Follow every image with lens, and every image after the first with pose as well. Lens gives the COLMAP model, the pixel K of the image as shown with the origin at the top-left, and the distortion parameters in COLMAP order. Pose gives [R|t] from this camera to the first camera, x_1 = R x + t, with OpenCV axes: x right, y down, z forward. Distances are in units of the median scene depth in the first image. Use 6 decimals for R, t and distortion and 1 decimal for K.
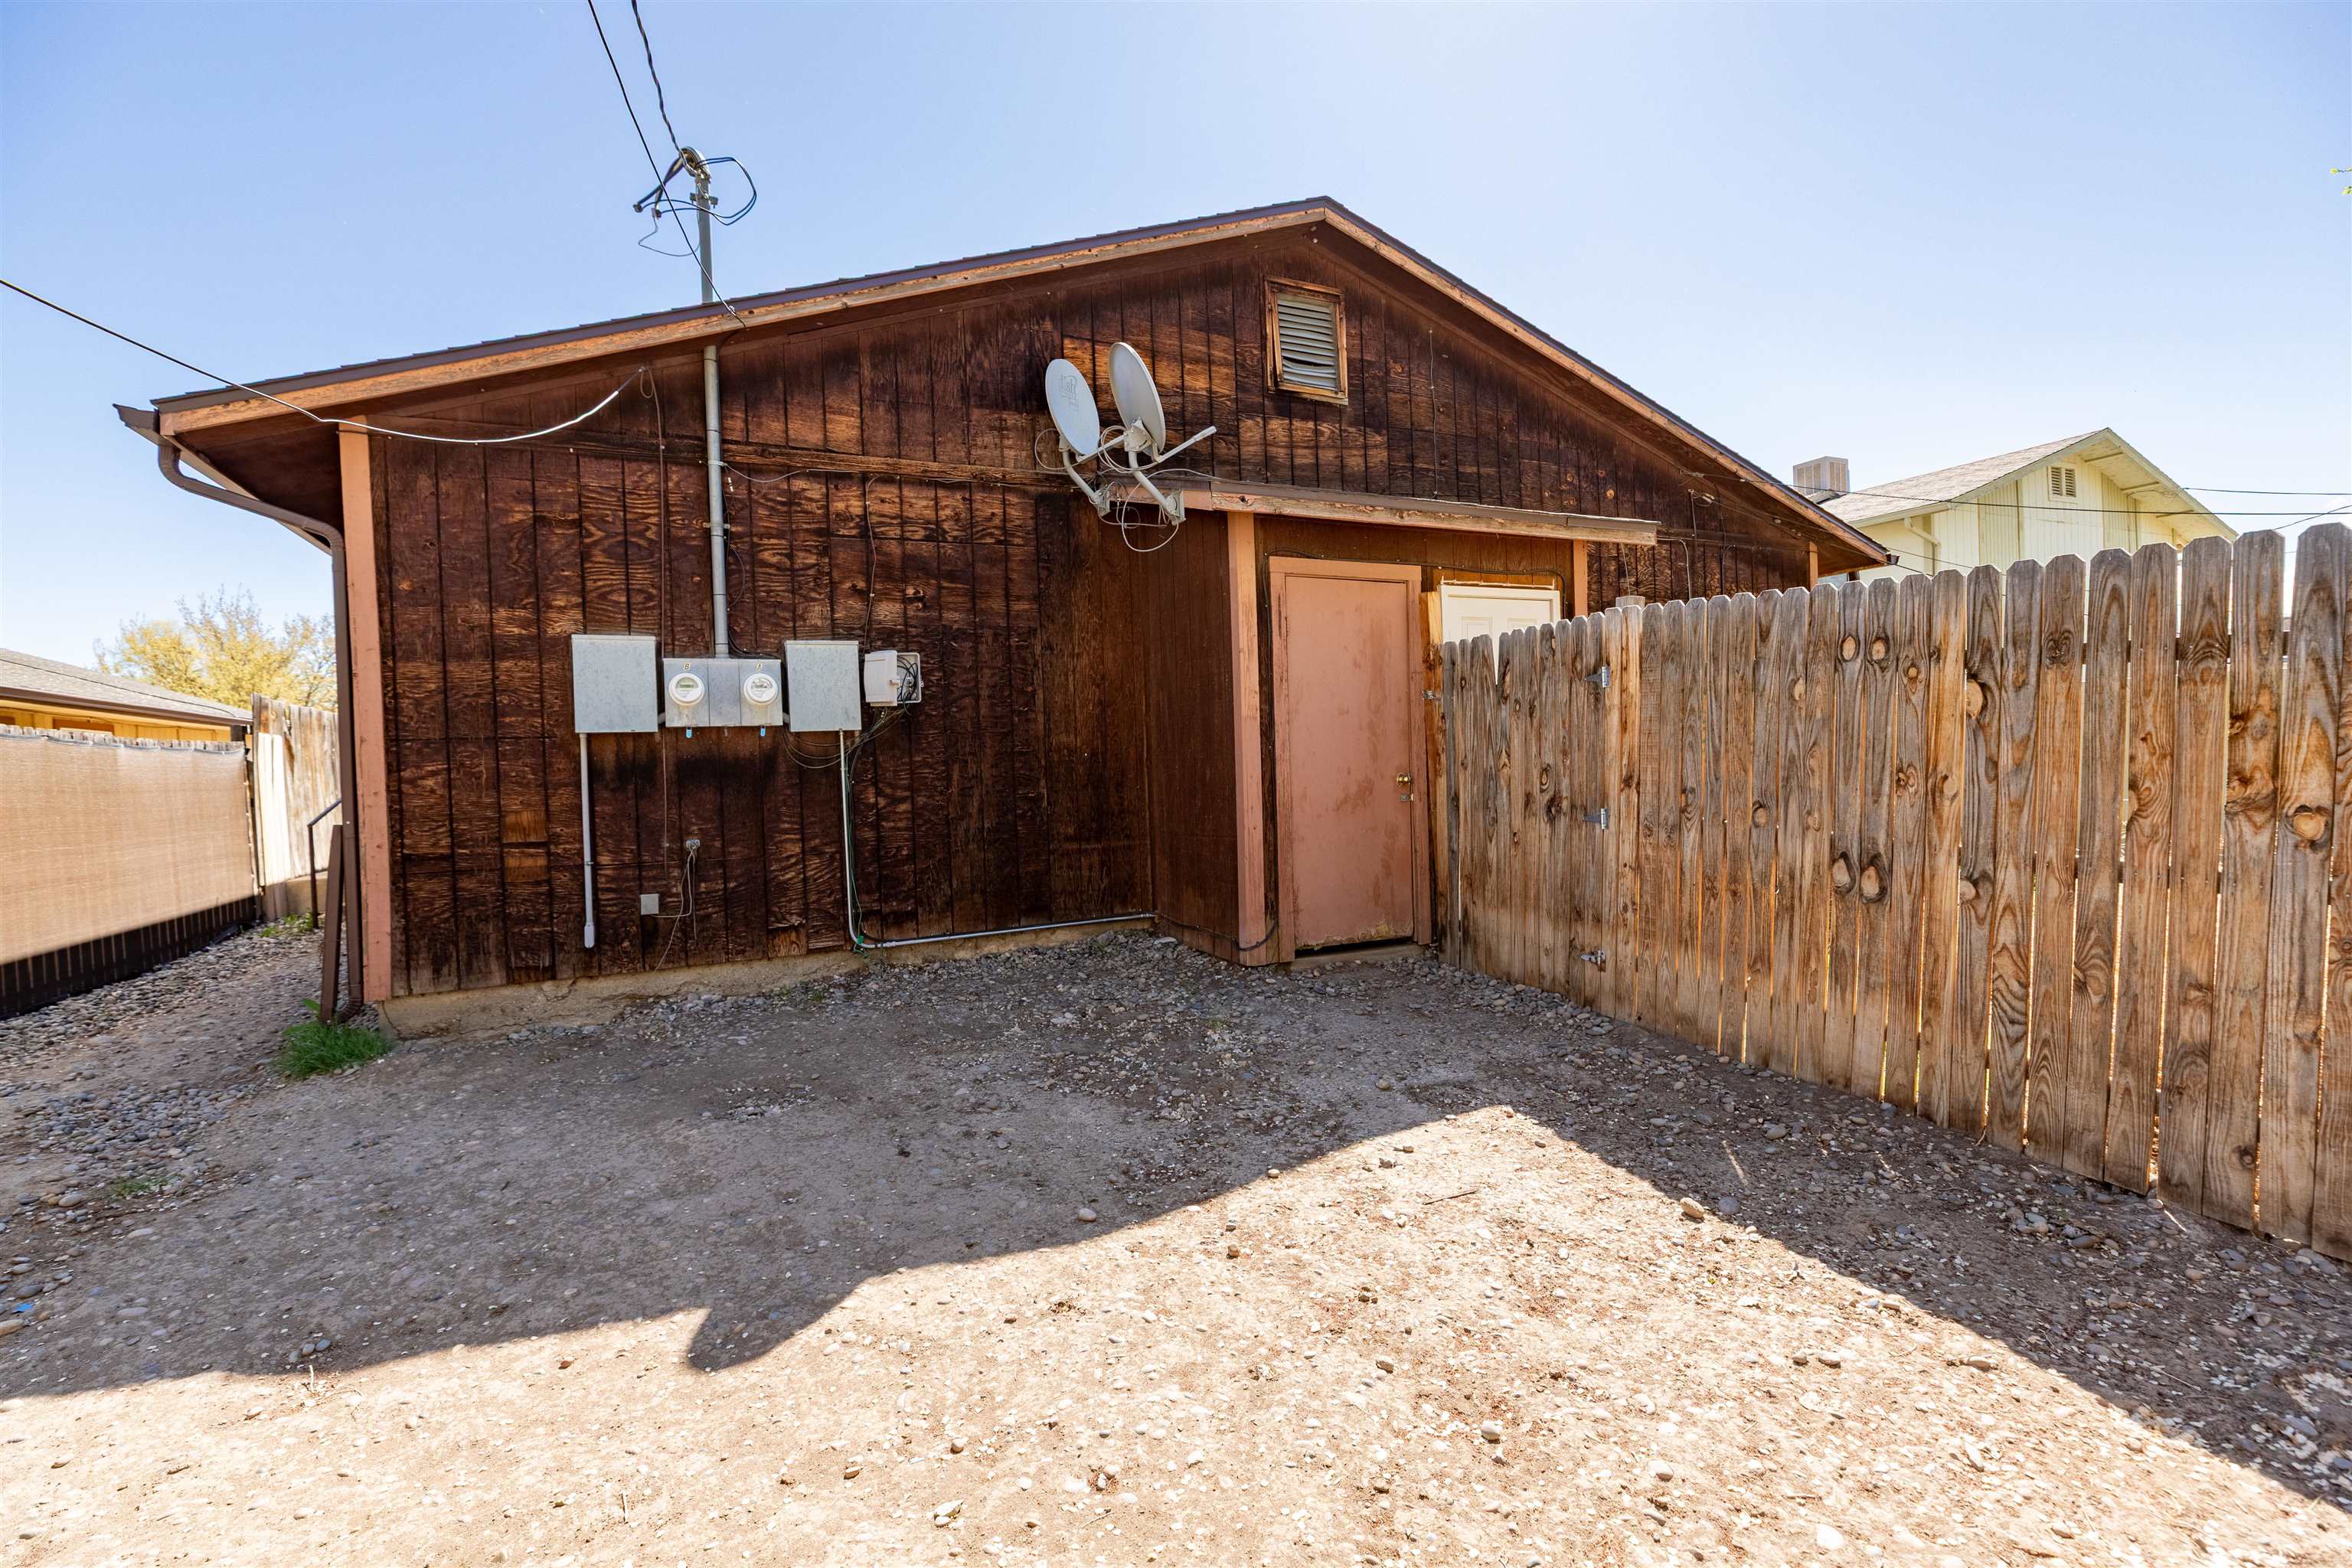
lens RADIAL K [[1055.2, 0, 1164.1], [0, 1055.2, 780.3], [0, 0, 1]] dist [-0.003976, 0.000881]
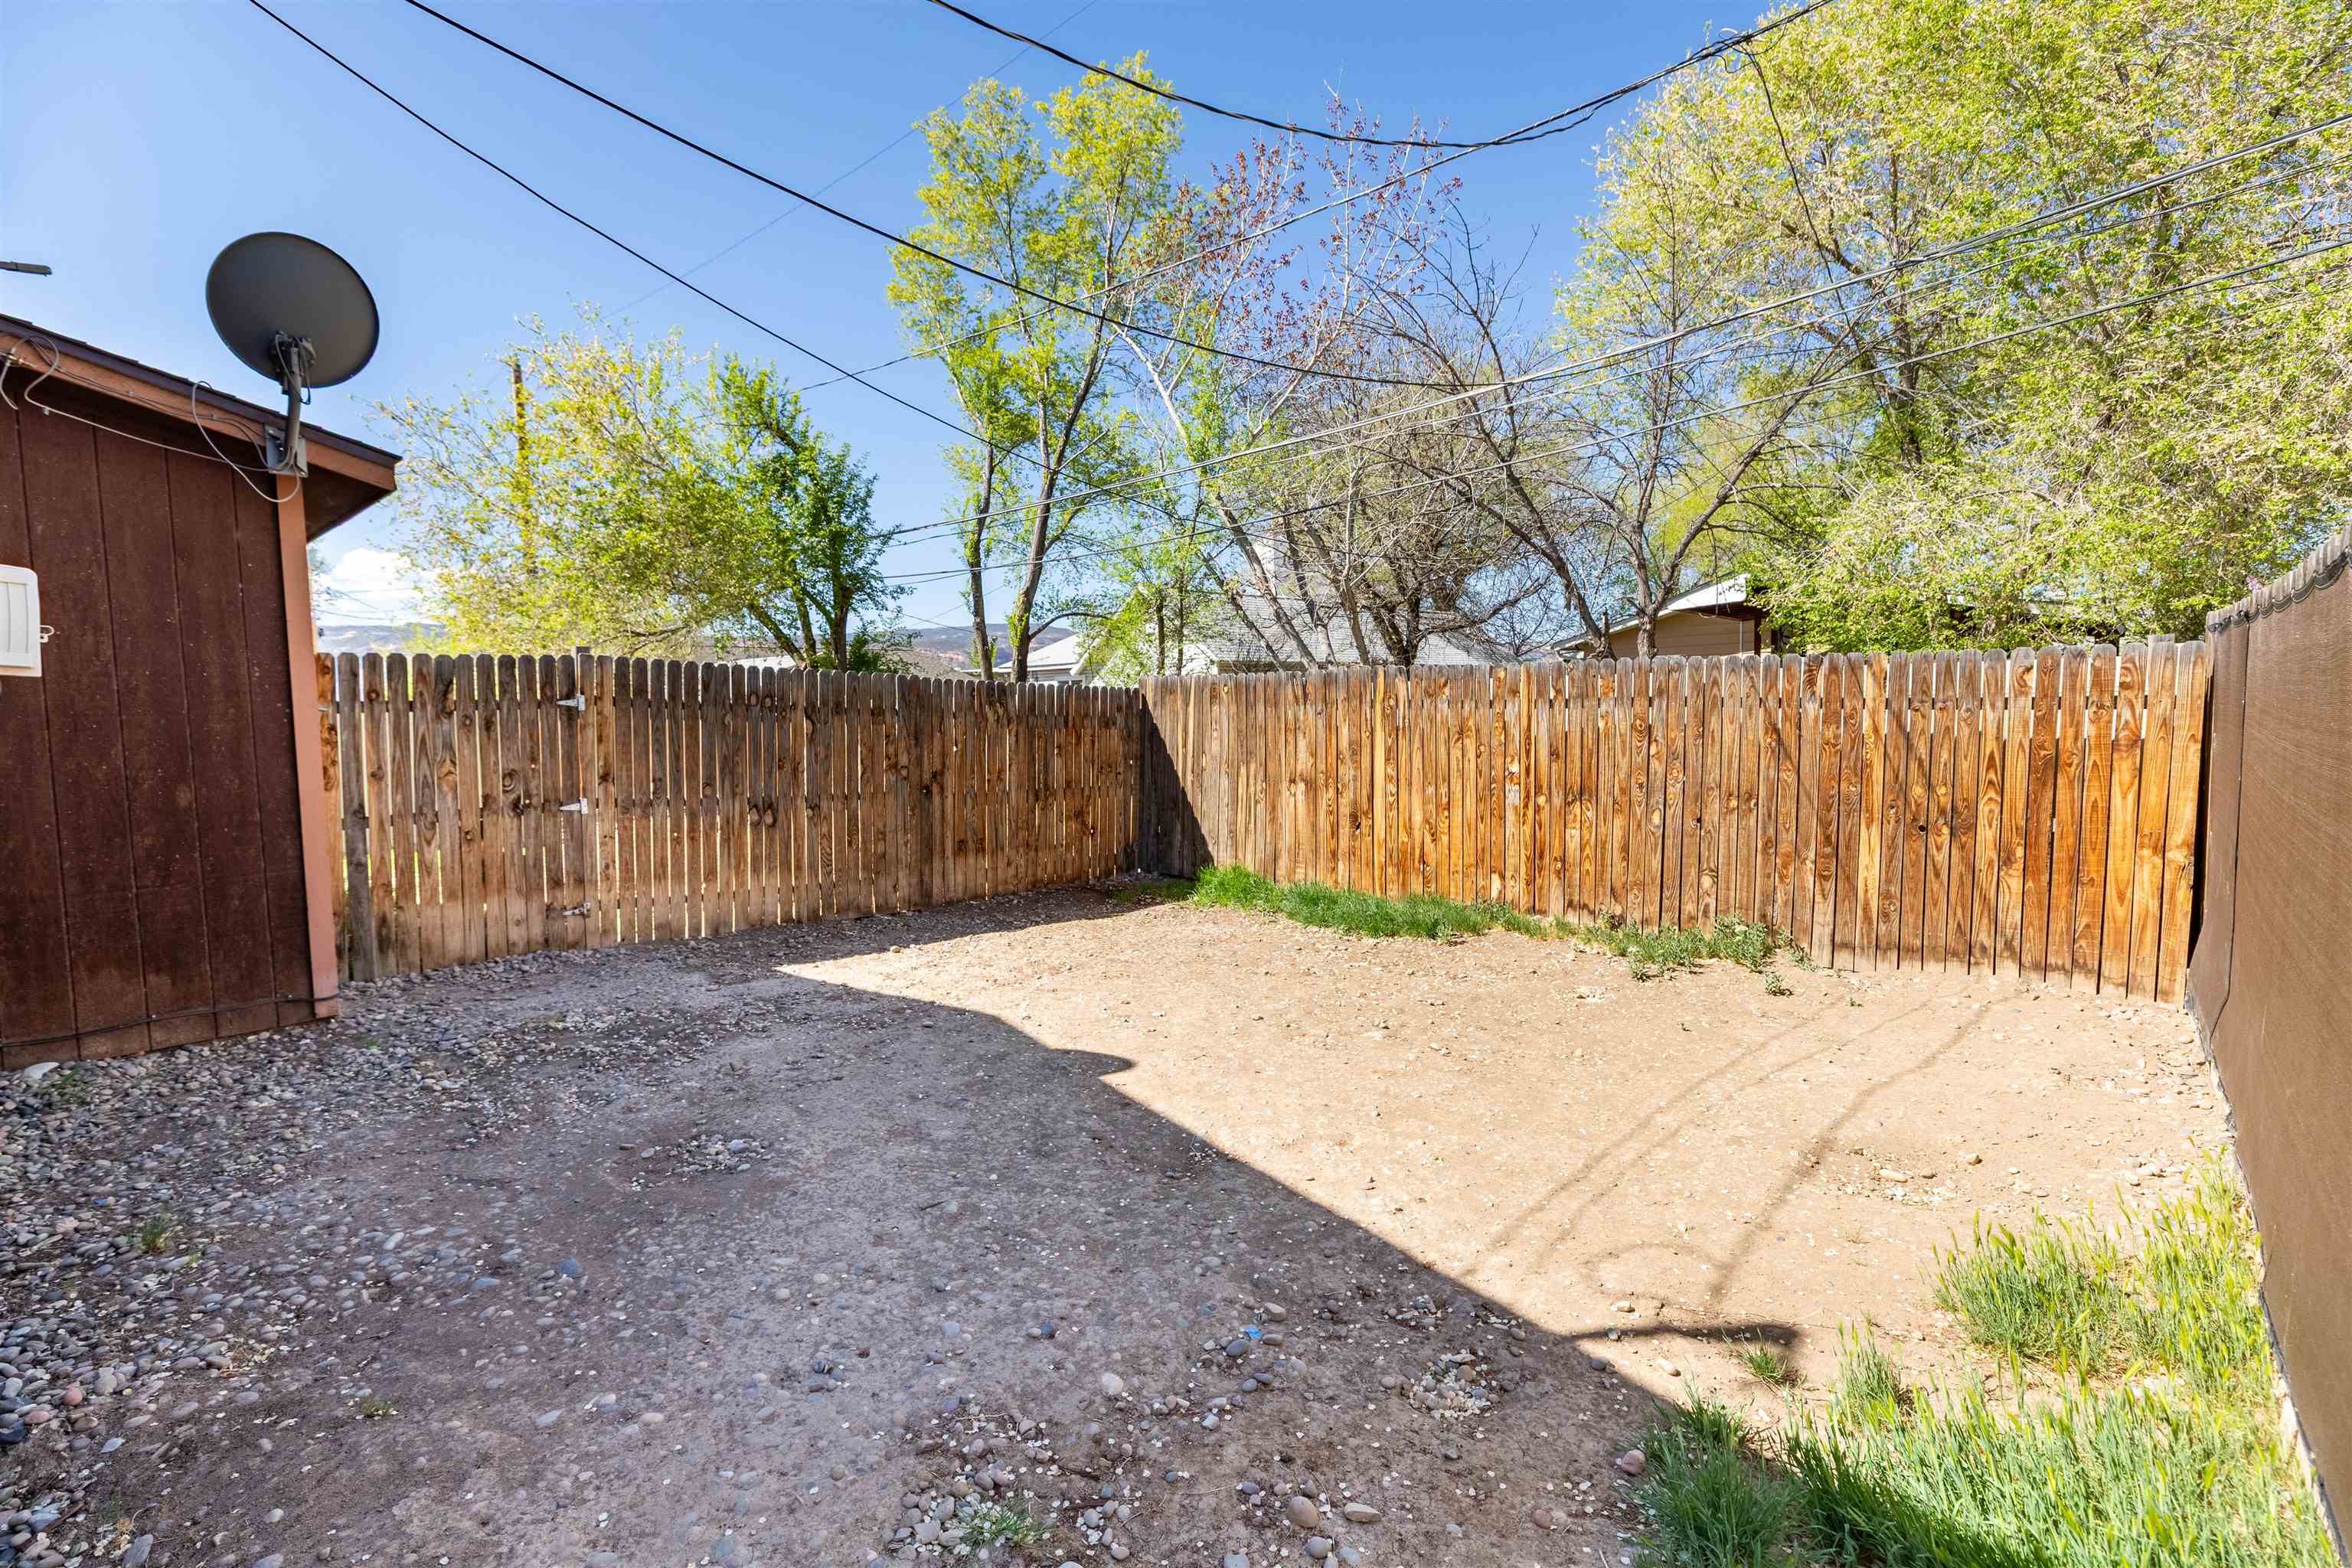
lens RADIAL K [[1055.2, 0, 1164.1], [0, 1055.2, 780.3], [0, 0, 1]] dist [-0.003976, 0.000881]
pose [[-0.392756, -0.016765, 0.919490, -1.485917], [0.057428, 0.997435, 0.042717, -0.015754], [-0.917848, 0.069582, -0.390785, 1.099312]]
